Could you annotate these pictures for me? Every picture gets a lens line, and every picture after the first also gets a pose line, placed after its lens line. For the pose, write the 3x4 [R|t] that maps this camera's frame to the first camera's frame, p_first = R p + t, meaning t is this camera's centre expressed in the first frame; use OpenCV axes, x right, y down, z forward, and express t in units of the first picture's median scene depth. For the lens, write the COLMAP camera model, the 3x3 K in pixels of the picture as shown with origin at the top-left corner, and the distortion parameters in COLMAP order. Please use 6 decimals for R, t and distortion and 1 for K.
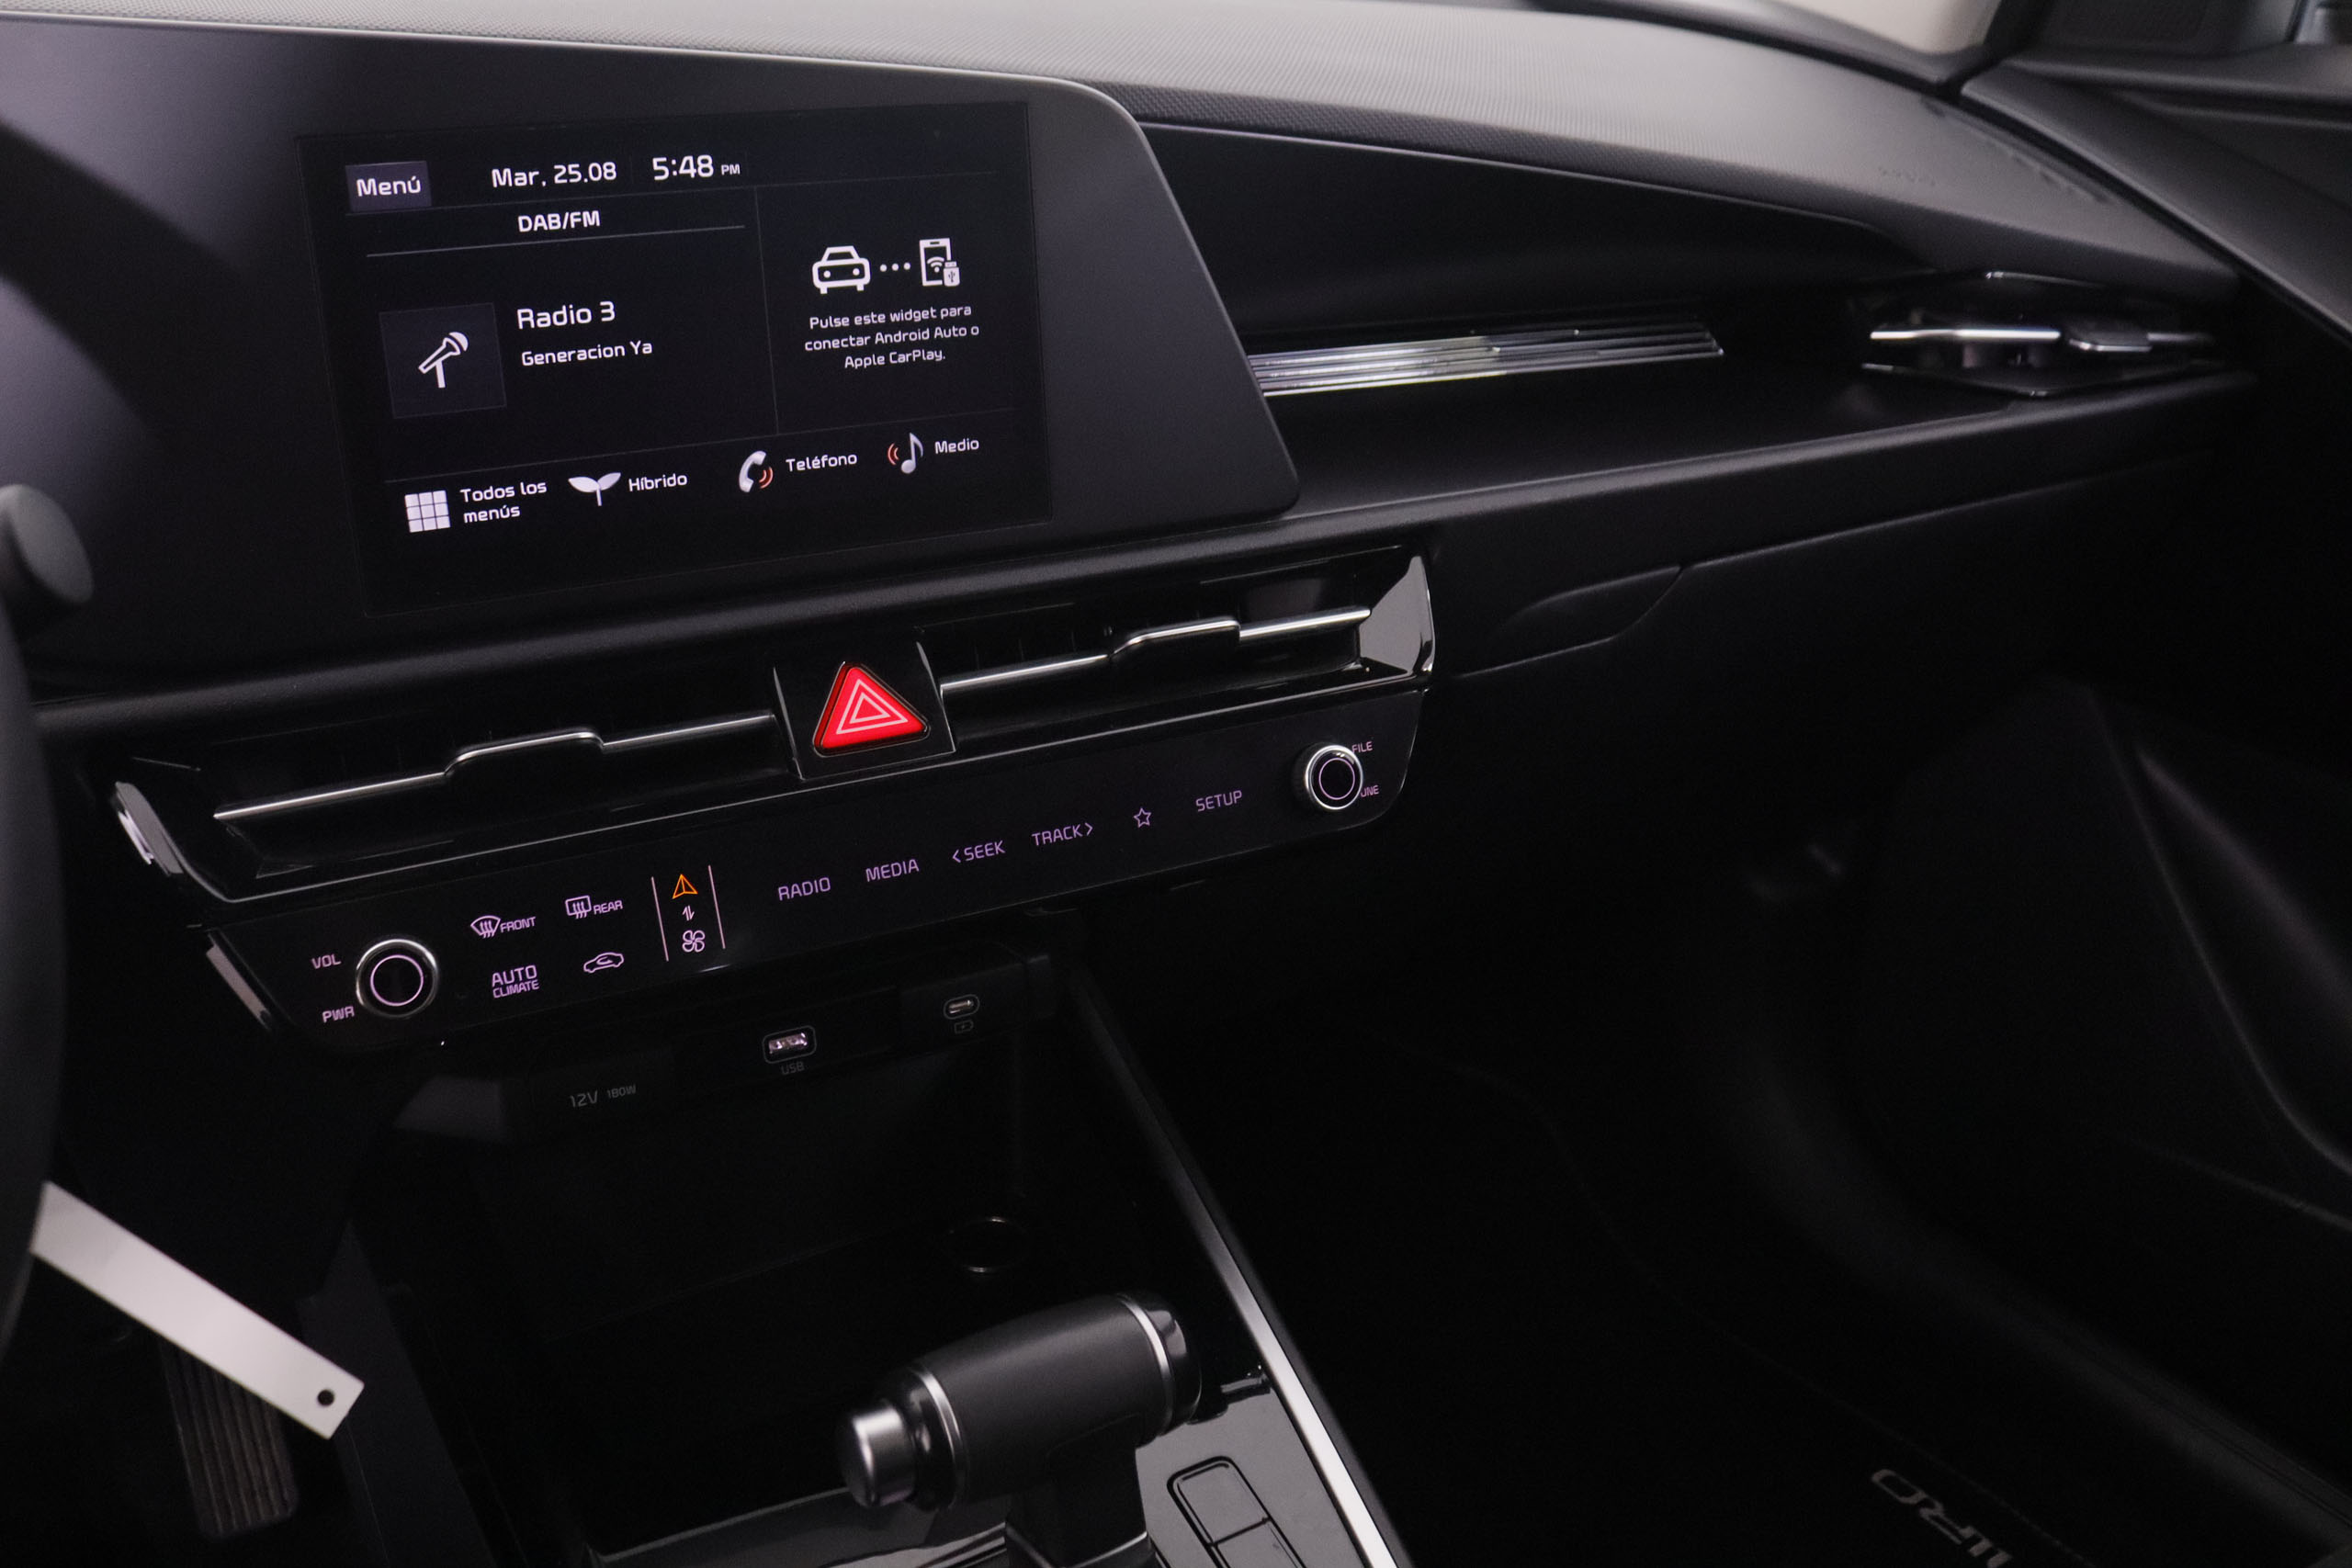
lens RADIAL K [[1828.0, 0, 1176.0], [0, 1828.0, 784.0], [0, 0, 1]] dist [-0.131685, 0.059873]
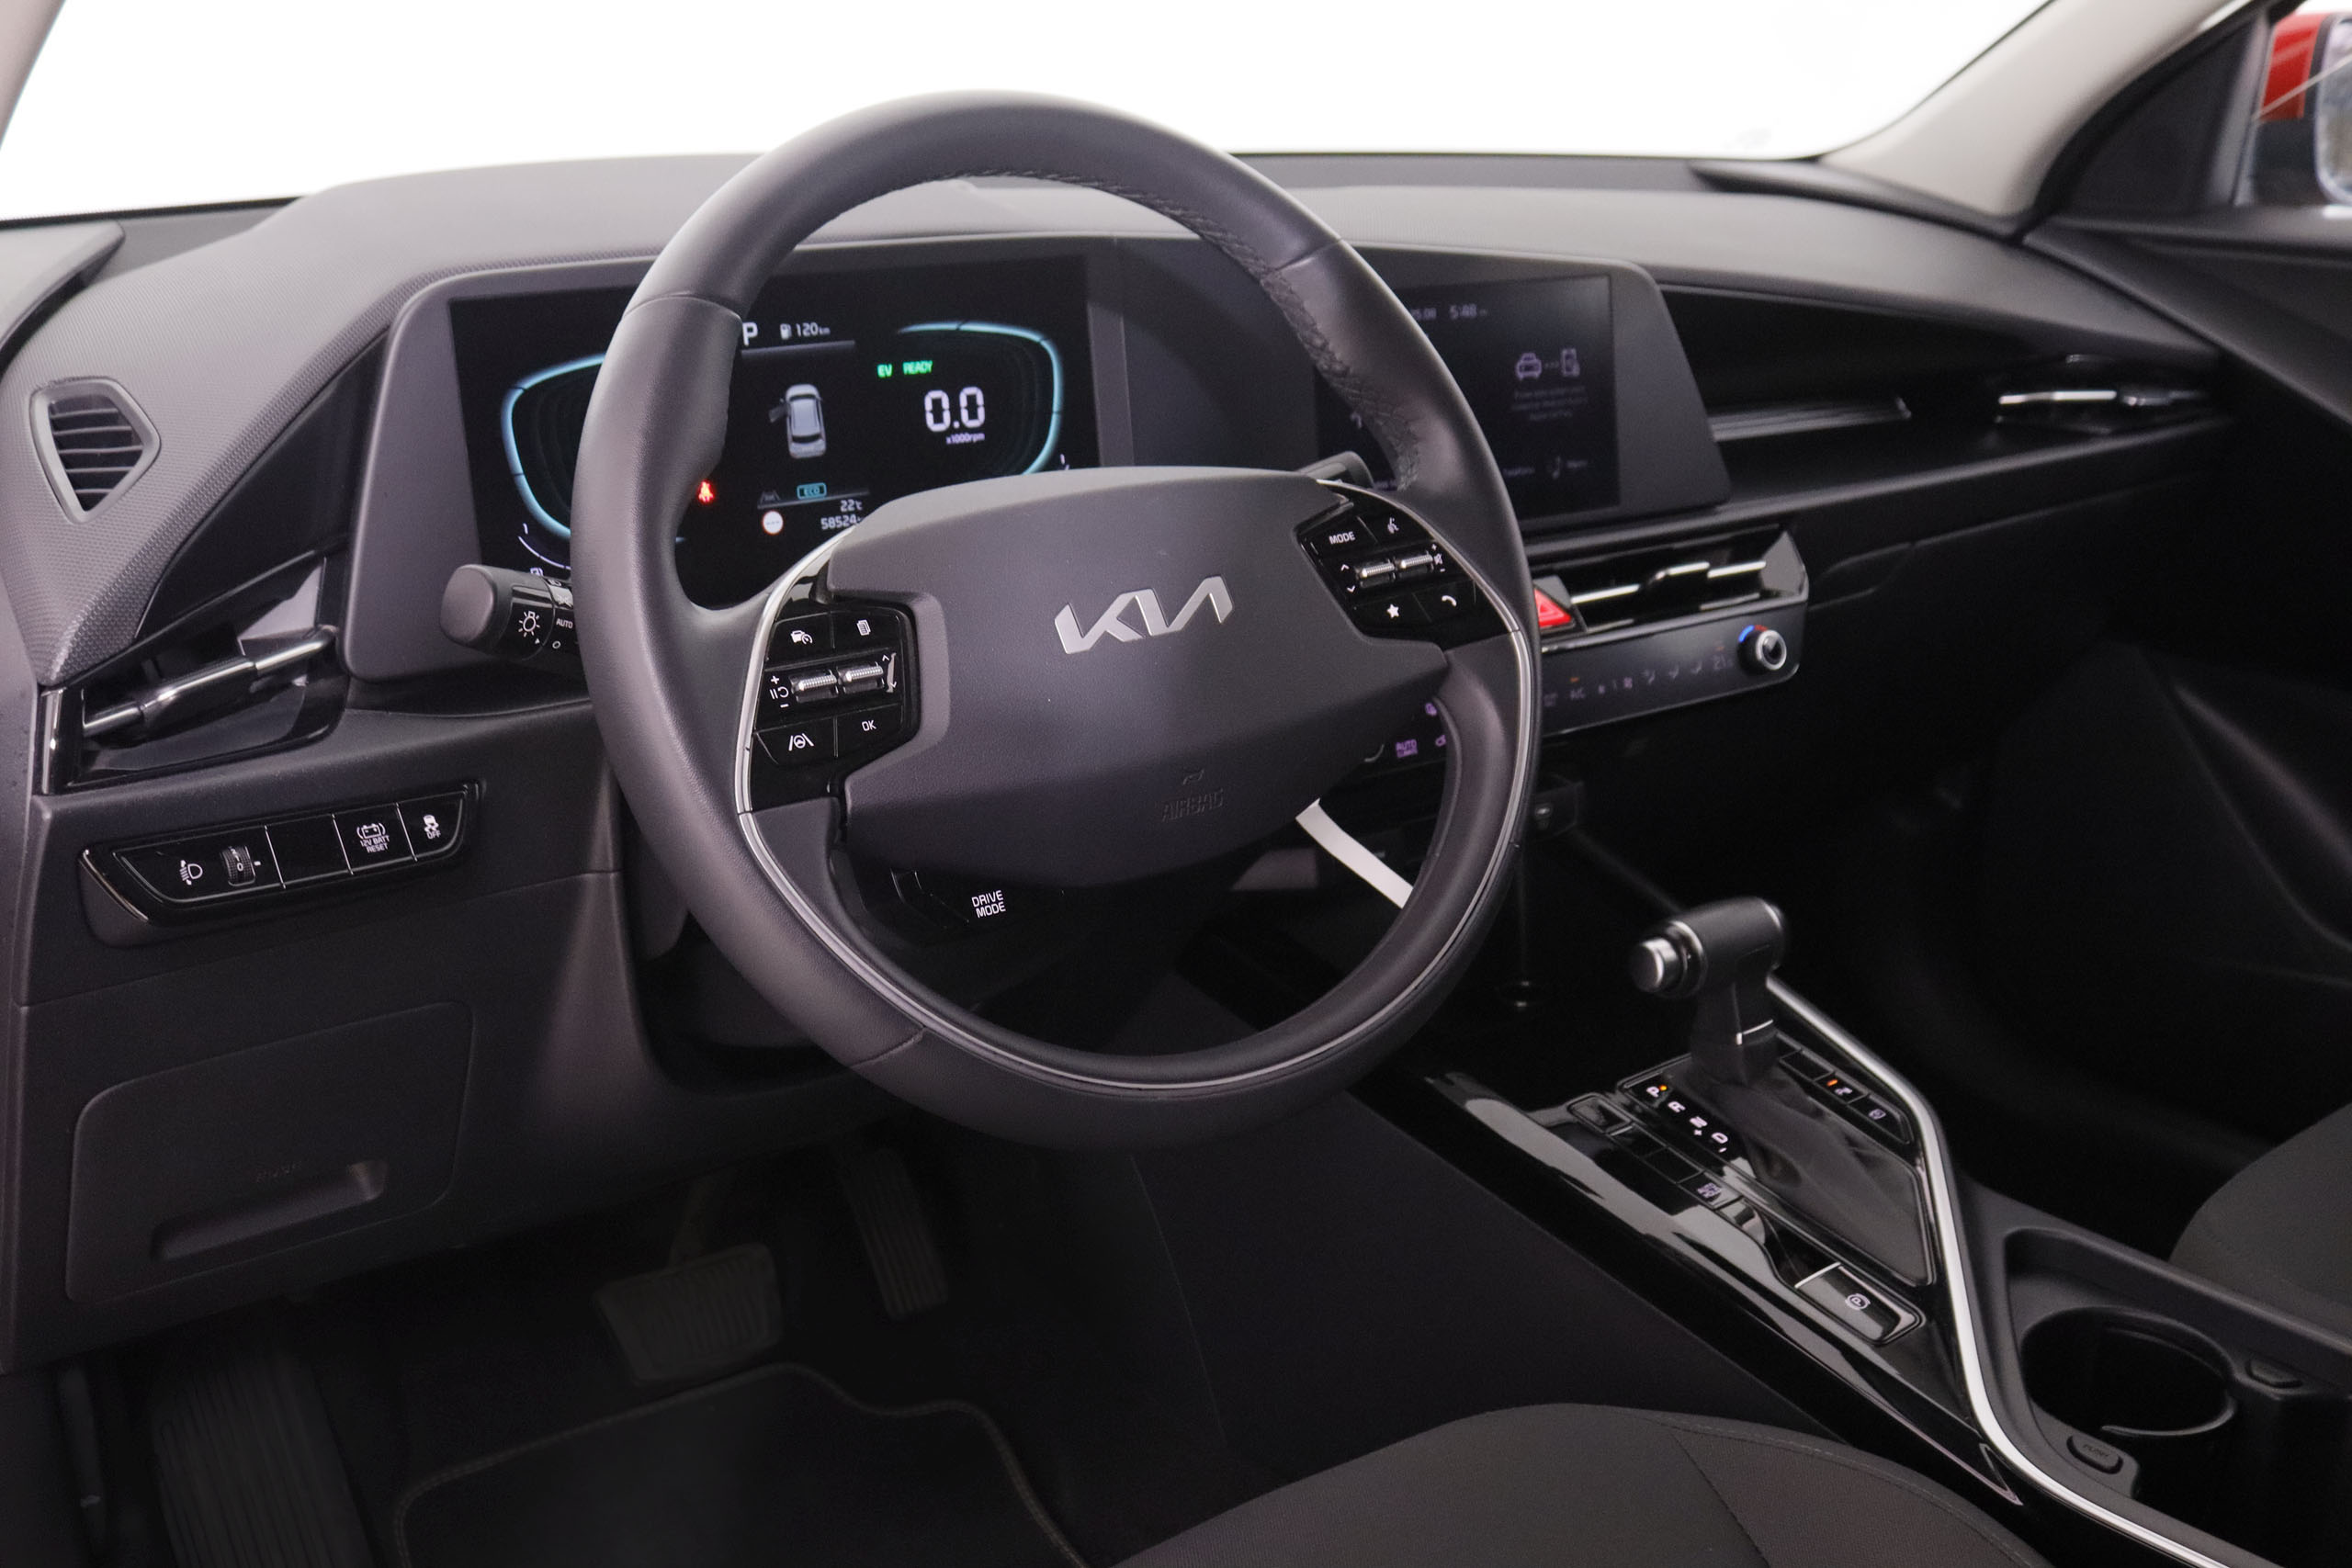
lens RADIAL K [[2196.5, 0, 1175.0], [0, 2196.5, 739.4], [0, 0, 1]] dist [-0.100934, 0.018471]
pose [[0.992572, -0.042996, 0.113809, -0.743346], [0.056866, 0.990952, -0.121575, 0.310807], [-0.107552, 0.127144, 0.986036, -1.008366]]
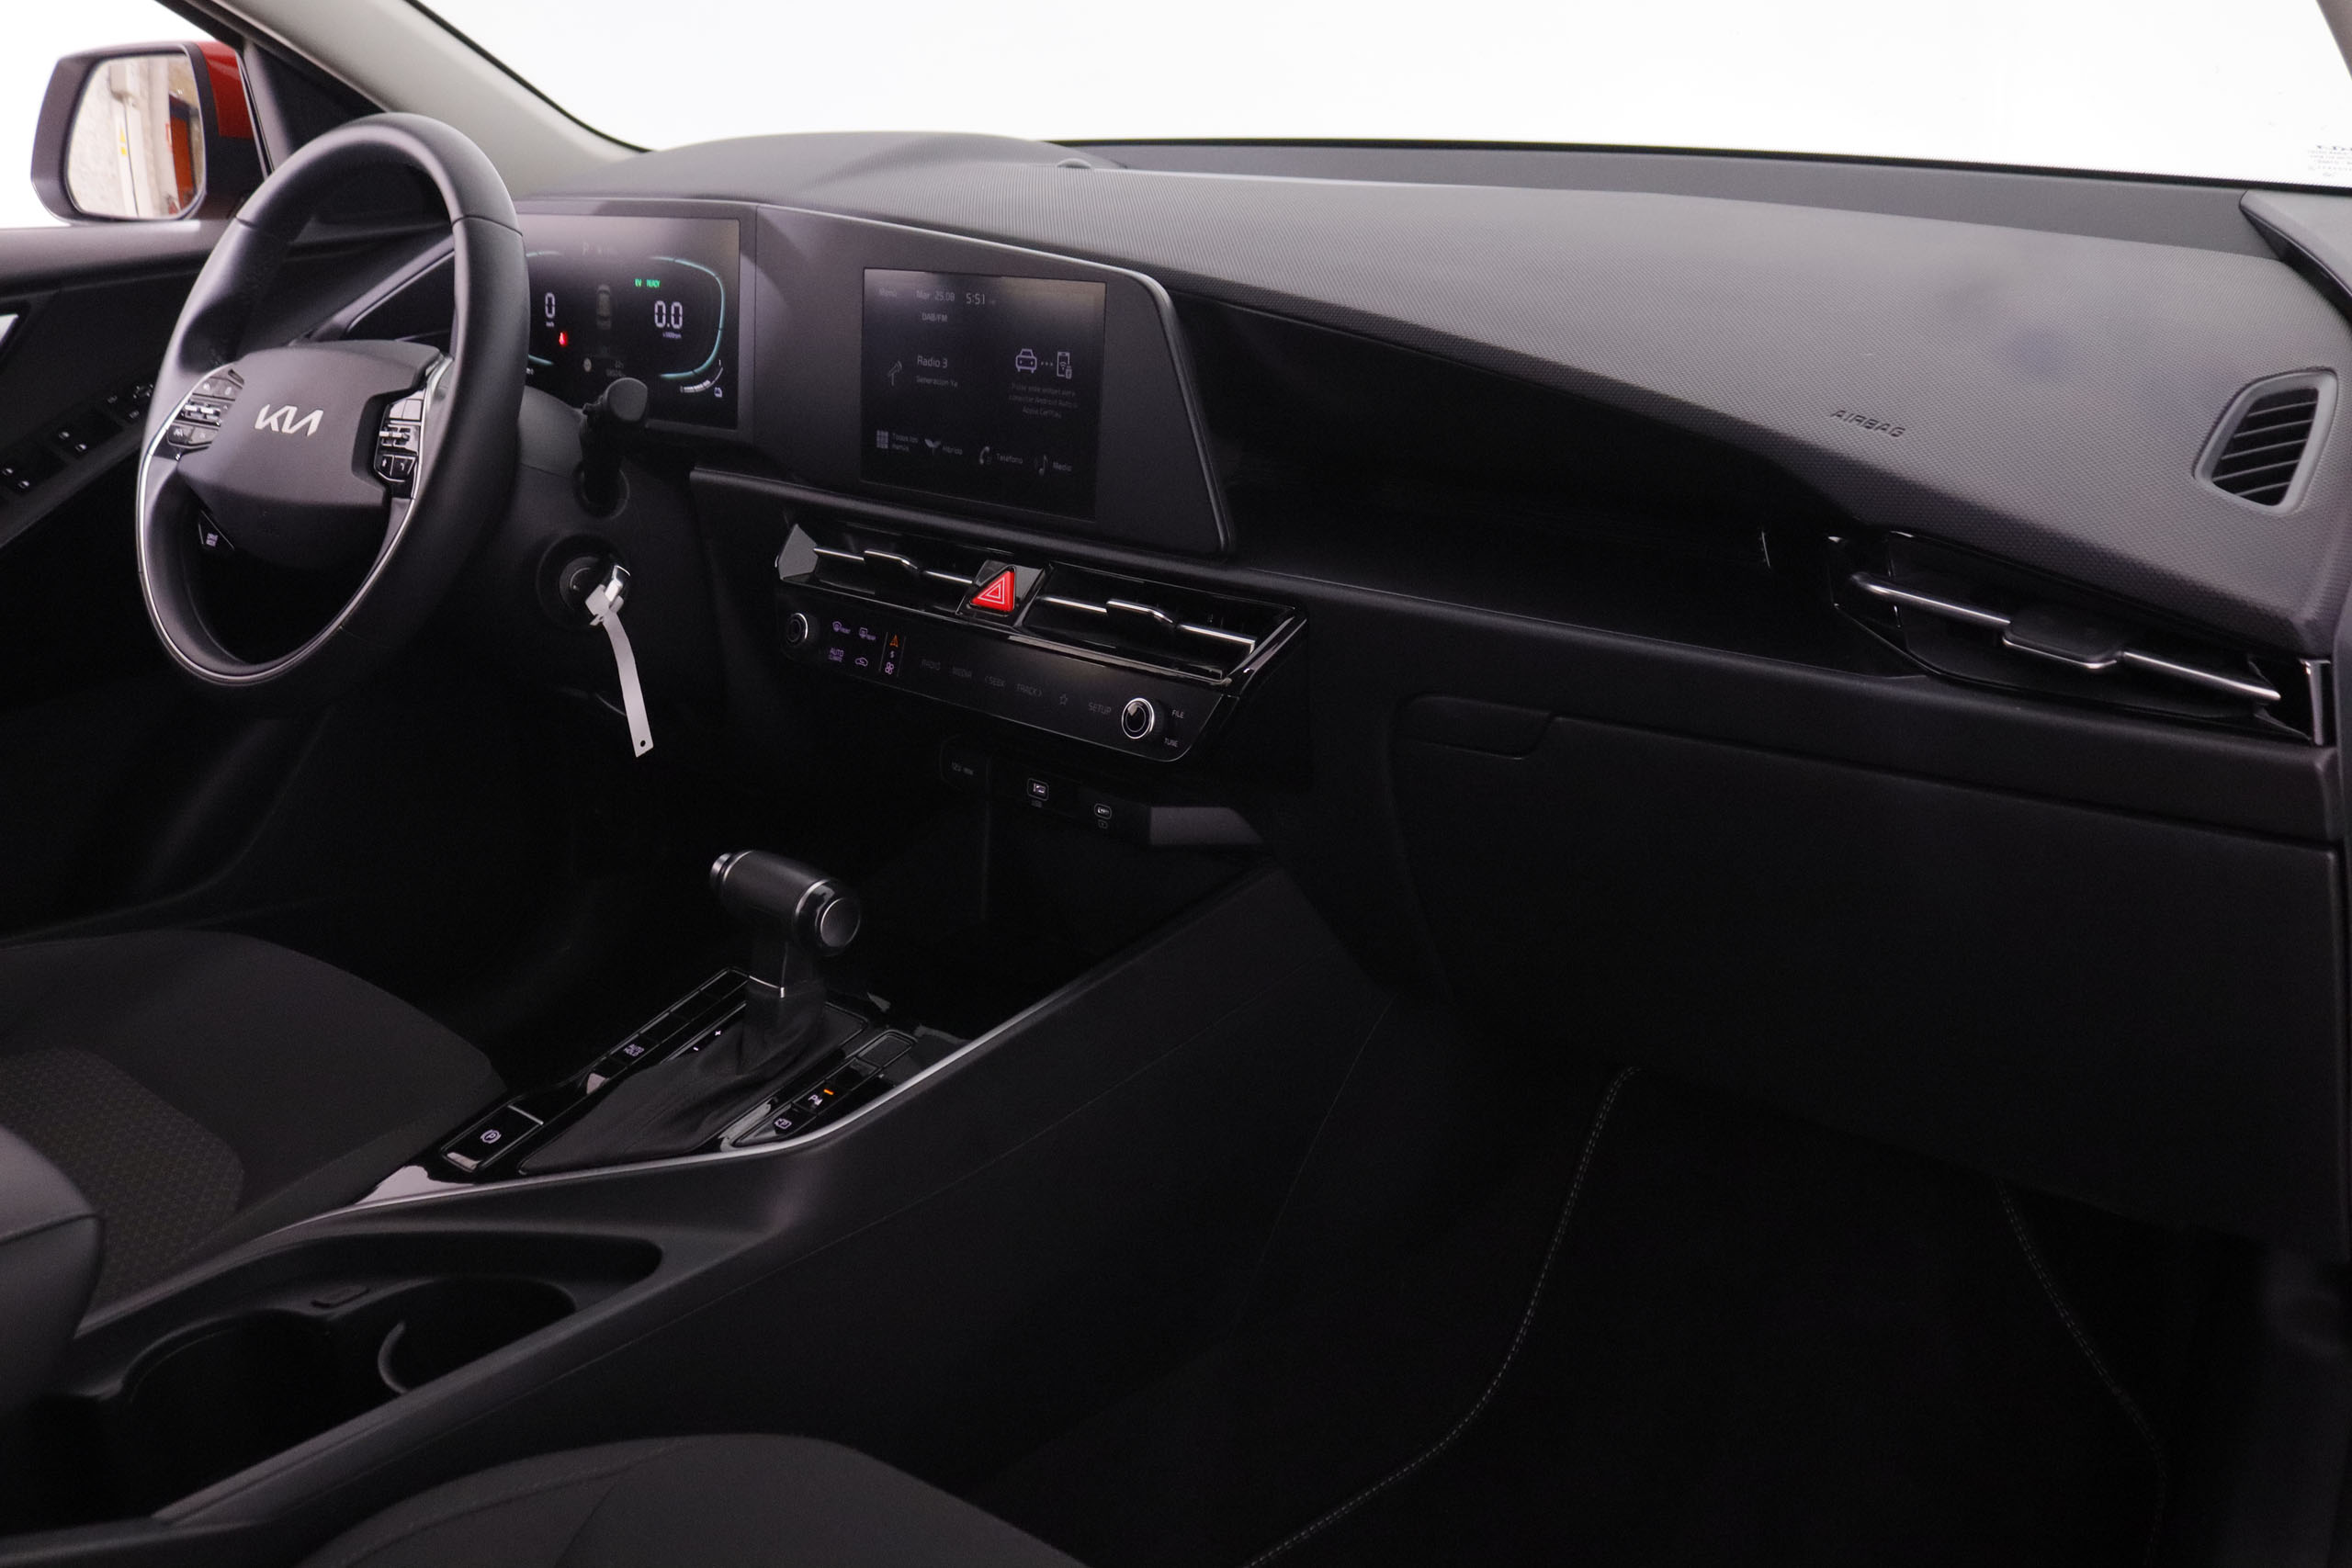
lens RADIAL K [[1999.7, 0, 1176.0], [0, 1999.7, 784.0], [0, 0, 1]] dist [-0.096024, 0.236843]
pose [[0.329962, 0.309646, -0.891765, 1.707738], [-0.348322, 0.917947, 0.189855, -0.301436], [0.877381, 0.247976, 0.410744, 0.357724]]
